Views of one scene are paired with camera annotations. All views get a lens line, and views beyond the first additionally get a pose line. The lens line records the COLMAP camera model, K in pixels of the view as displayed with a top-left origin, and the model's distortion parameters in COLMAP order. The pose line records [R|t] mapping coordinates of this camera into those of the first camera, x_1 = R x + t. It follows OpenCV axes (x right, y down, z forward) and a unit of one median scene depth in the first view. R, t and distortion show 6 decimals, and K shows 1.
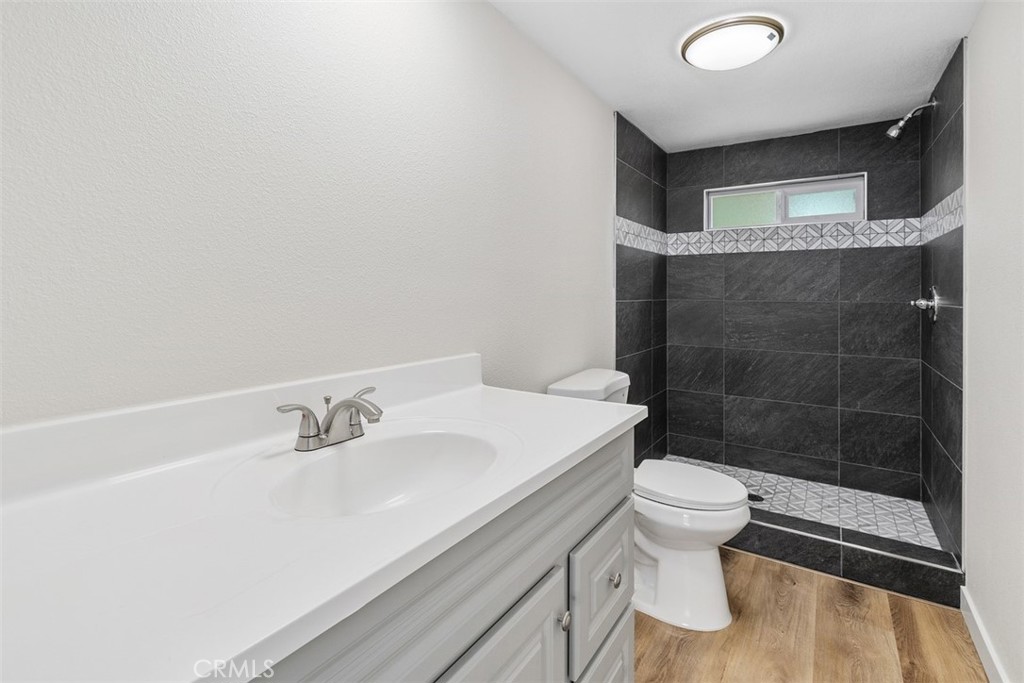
lens RADIAL K [[478.7, 0, 511.9], [0, 478.7, 292.0], [0, 0, 1]] dist [-0.001359, -0.000449]
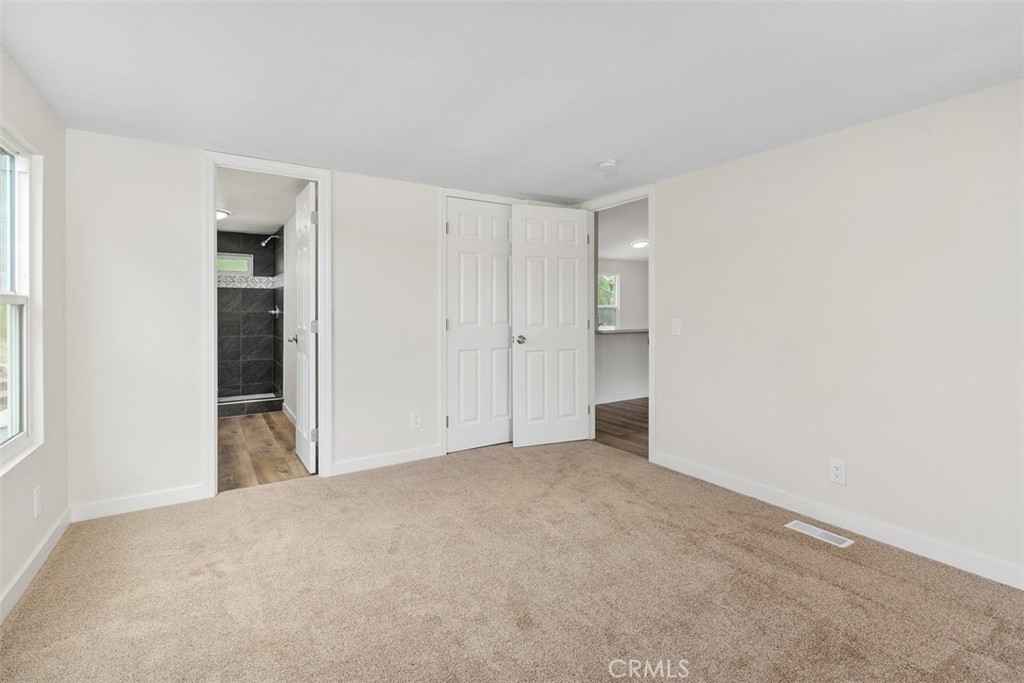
lens RADIAL K [[470.9, 0, 511.8], [0, 470.9, 307.0], [0, 0, 1]] dist [0.000070, 0.000015]
pose [[0.393555, 0.001774, 0.919299, -0.863623], [-0.003643, 0.999993, -0.000370, -0.006789], [-0.919294, -0.003204, 0.393559, -1.053460]]
